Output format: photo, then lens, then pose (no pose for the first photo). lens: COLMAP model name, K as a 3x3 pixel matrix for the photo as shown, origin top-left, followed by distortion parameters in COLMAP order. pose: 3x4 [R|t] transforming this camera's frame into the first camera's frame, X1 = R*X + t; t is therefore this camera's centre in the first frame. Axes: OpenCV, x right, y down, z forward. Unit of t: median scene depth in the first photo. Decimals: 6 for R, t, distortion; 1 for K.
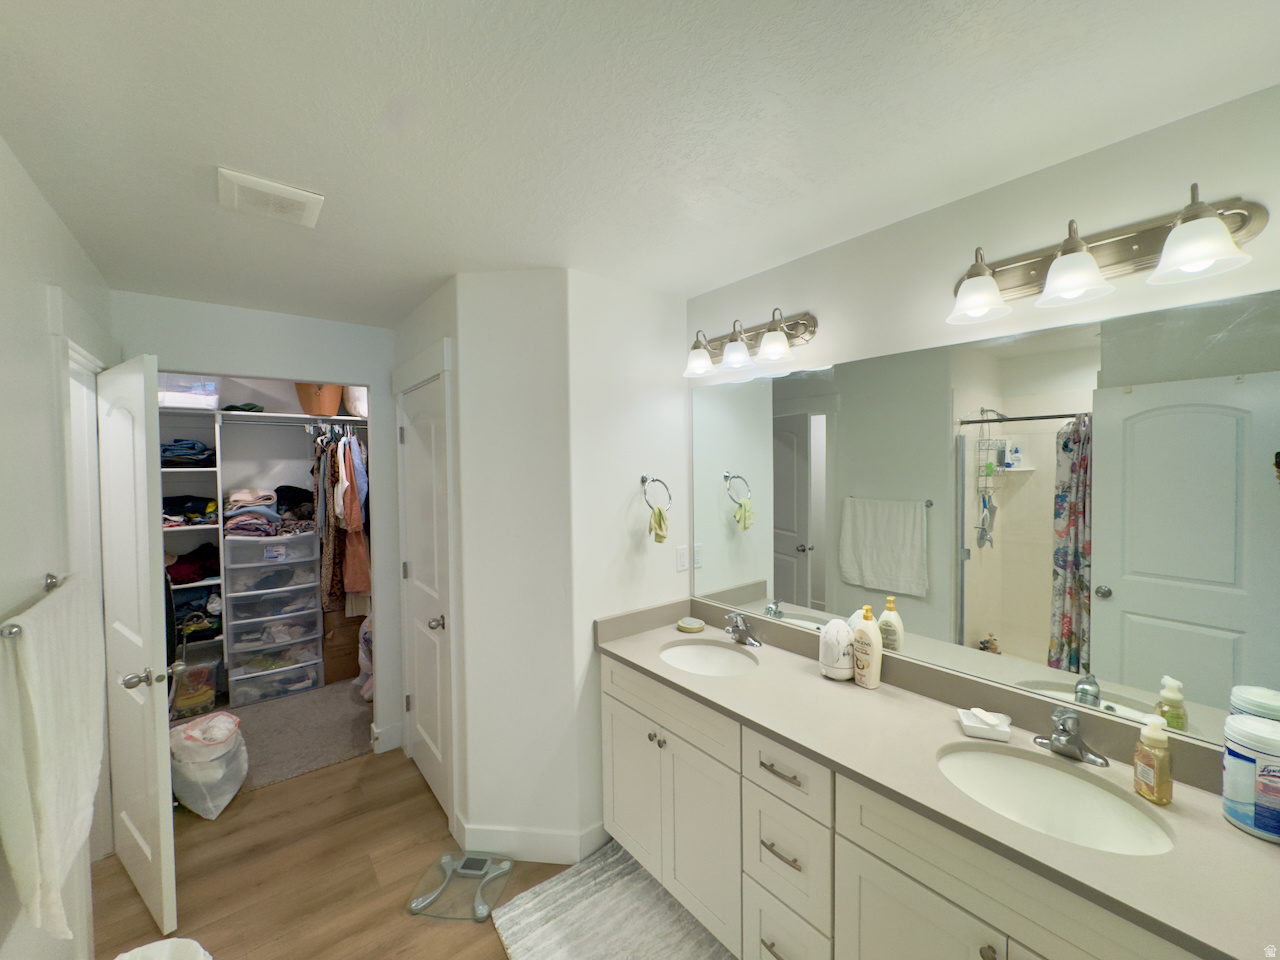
lens RADIAL K [[509.4, 0, 640.5], [0, 509.4, 479.0], [0, 0, 1]] dist [-0.002207, 0.000939]
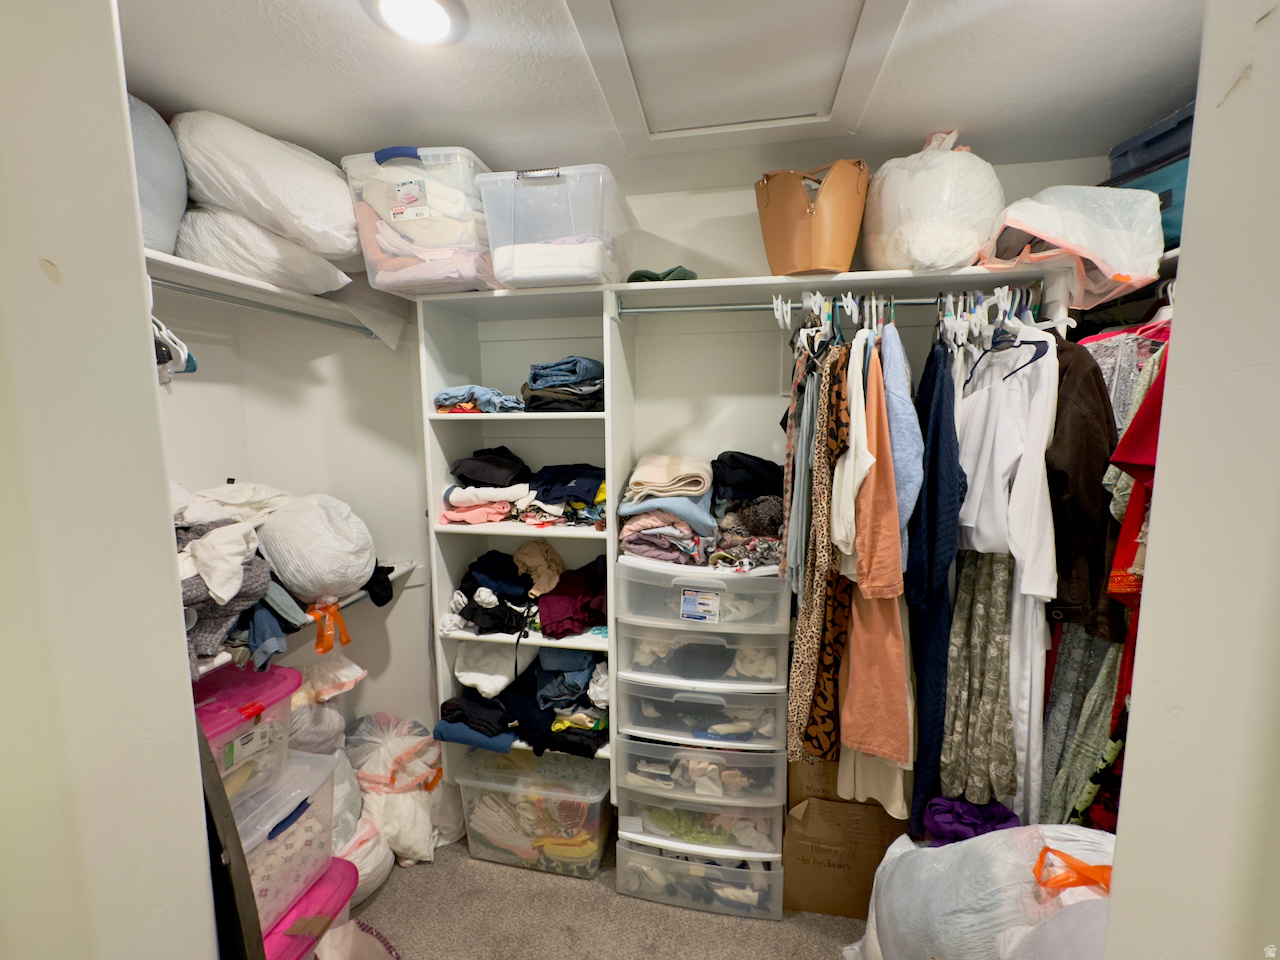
lens RADIAL K [[509.4, 0, 645.7], [0, 509.4, 477.1], [0, 0, 1]] dist [-0.002207, 0.000939]
pose [[0.662103, 0.092357, -0.743700, -0.432259], [-0.025124, 0.994555, 0.101143, -0.010023], [0.748992, -0.048283, 0.660818, 0.679160]]
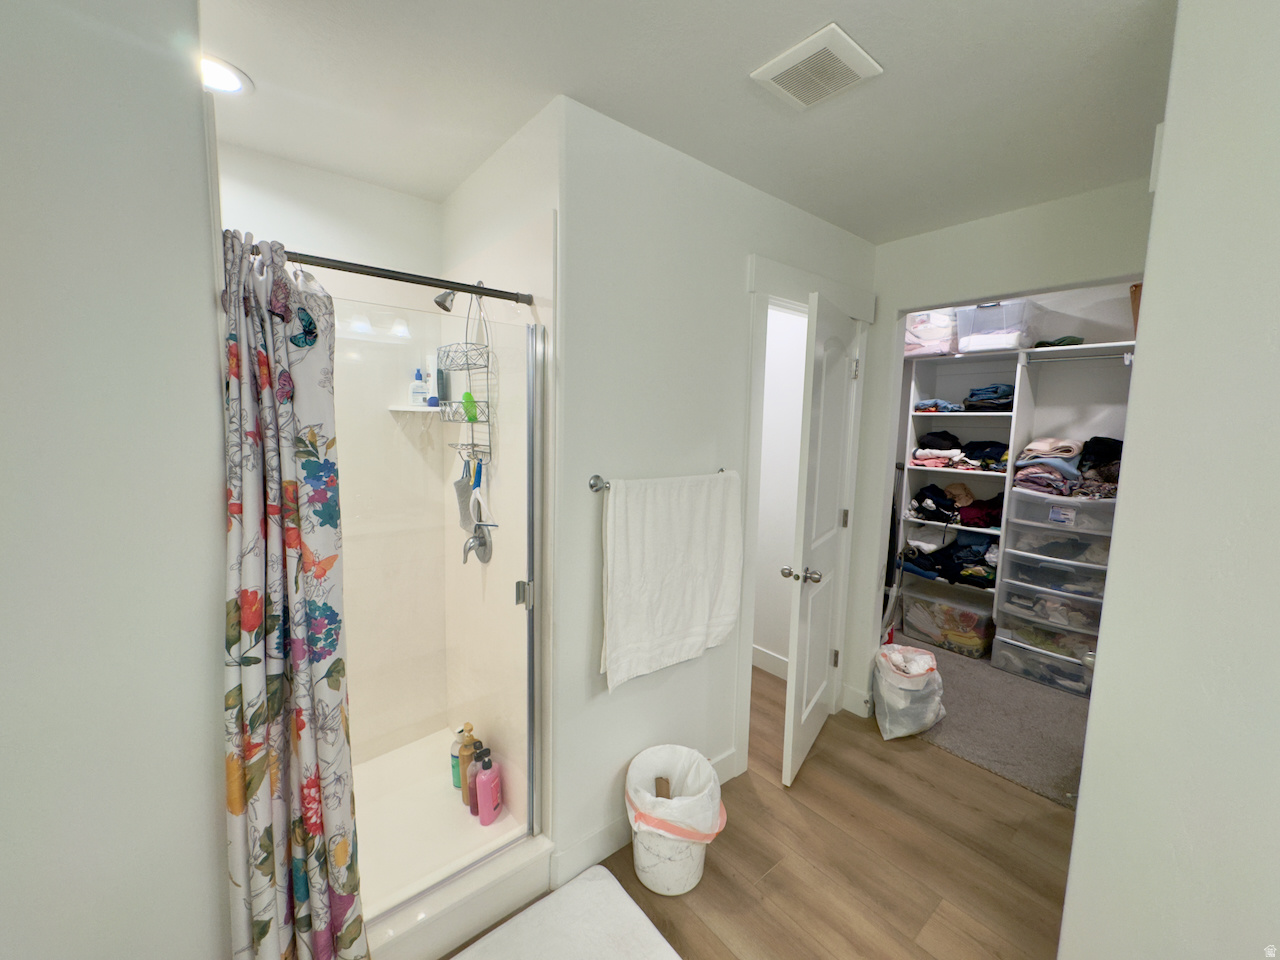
lens RADIAL K [[509.4, 0, 642.2], [0, 509.4, 477.5], [0, 0, 1]] dist [-0.002207, 0.000939]
pose [[0.014489, 0.117078, -0.993017, 0.089080], [-0.054671, 0.991728, 0.116129, 0.024020], [0.998399, 0.052607, 0.020770, 0.294823]]
